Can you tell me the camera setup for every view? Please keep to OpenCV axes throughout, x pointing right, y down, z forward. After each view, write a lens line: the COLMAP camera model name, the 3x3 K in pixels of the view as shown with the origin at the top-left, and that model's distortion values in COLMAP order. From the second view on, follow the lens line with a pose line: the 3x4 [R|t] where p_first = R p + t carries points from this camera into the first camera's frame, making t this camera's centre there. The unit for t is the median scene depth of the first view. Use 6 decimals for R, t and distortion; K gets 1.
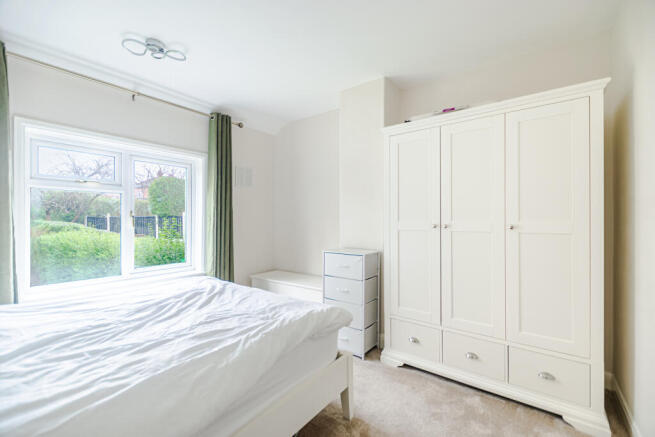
lens RADIAL K [[281.8, 0, 329.0], [0, 281.8, 218.6], [0, 0, 1]] dist [0.002902, -0.000148]
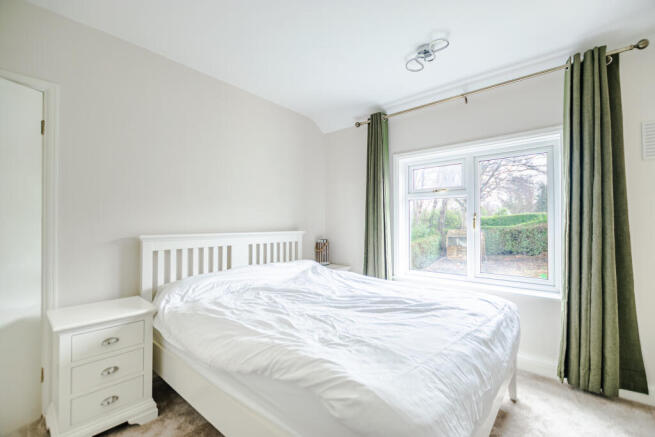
lens RADIAL K [[281.8, 0, 330.6], [0, 281.8, 219.5], [0, 0, 1]] dist [0.002902, -0.000148]
pose [[-0.063250, -0.010960, -0.997938, 0.634657], [0.006591, 0.999913, -0.011399, 0.004227], [0.997976, -0.007298, -0.063173, 1.111453]]
